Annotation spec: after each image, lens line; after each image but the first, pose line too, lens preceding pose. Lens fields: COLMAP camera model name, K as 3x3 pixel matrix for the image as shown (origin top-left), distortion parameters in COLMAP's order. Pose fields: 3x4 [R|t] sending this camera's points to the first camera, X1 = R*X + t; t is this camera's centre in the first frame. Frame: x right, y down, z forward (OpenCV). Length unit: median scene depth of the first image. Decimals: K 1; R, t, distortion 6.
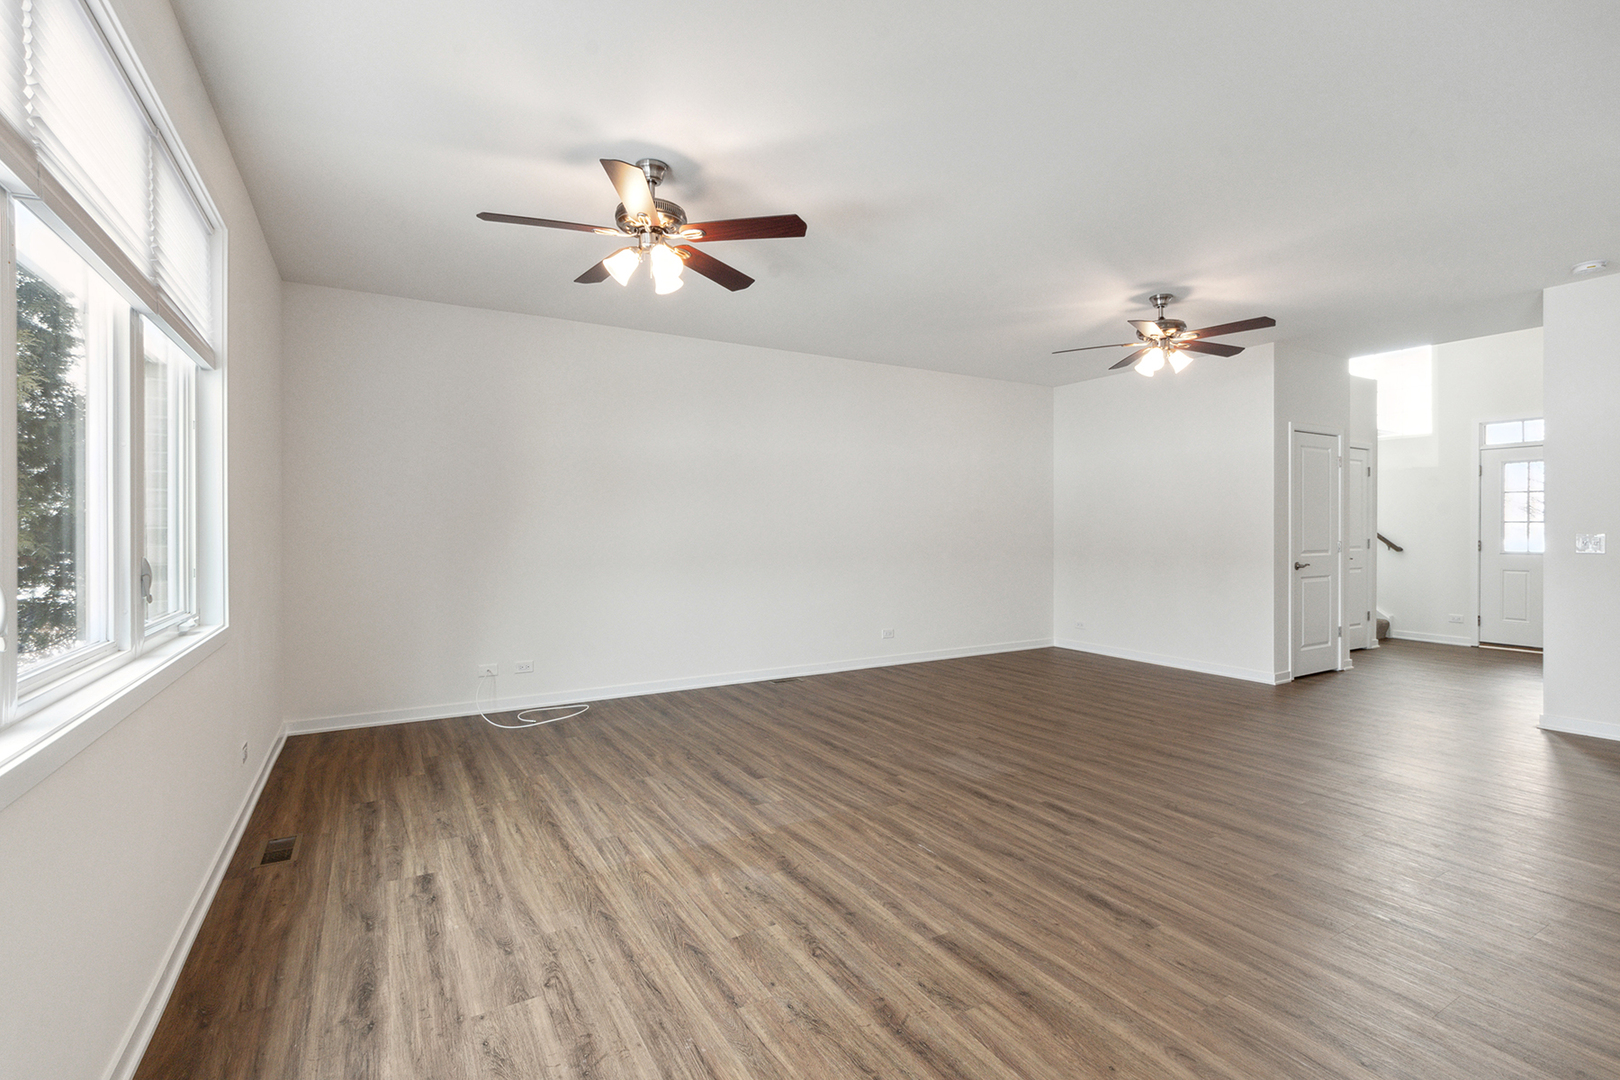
lens RADIAL K [[718.2, 0, 806.9], [0, 718.2, 549.3], [0, 0, 1]] dist [-0.002175, 0.001552]
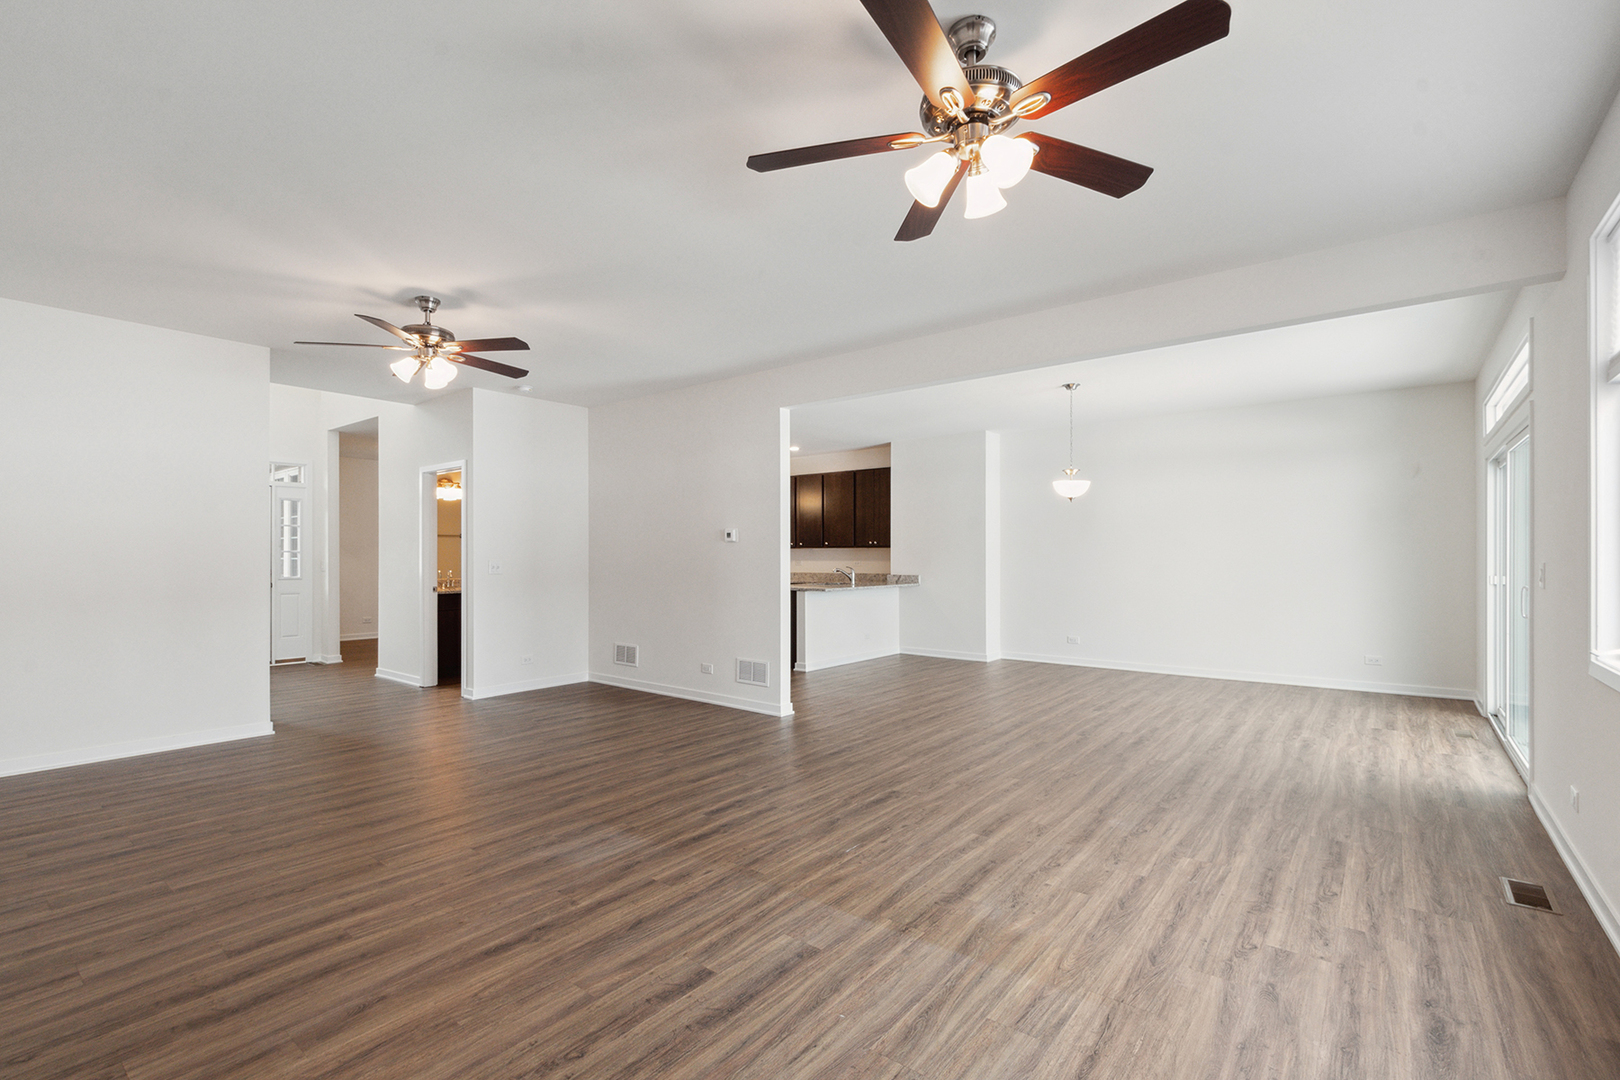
lens RADIAL K [[718.2, 0, 801.2], [0, 718.2, 551.6], [0, 0, 1]] dist [-0.002175, 0.001552]
pose [[-0.337590, 0.006346, 0.941272, -0.778082], [0.027821, 0.999608, 0.003238, -0.037190], [-0.940882, 0.027280, -0.337634, 1.326518]]
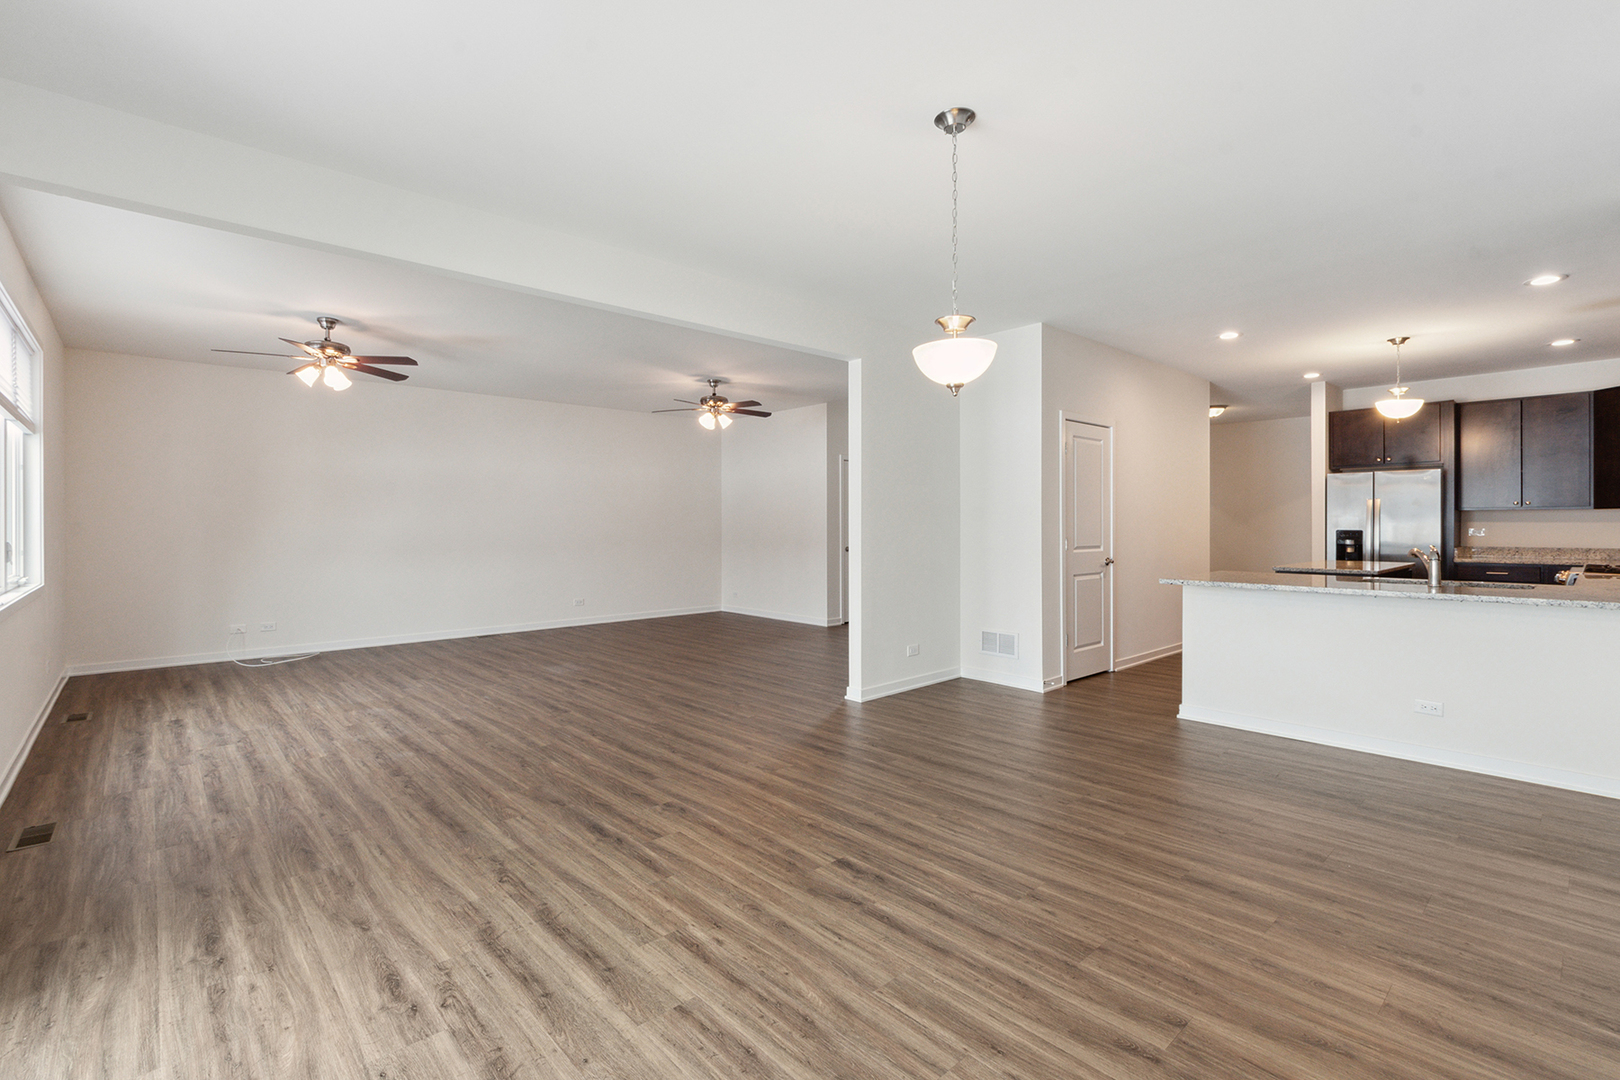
lens RADIAL K [[718.2, 0, 801.1], [0, 718.2, 537.2], [0, 0, 1]] dist [-0.002175, 0.001552]
pose [[0.979530, -0.006509, 0.201192, 0.543030], [0.008662, 0.999914, -0.009823, 0.023467], [-0.201110, 0.011364, 0.979503, -0.913931]]
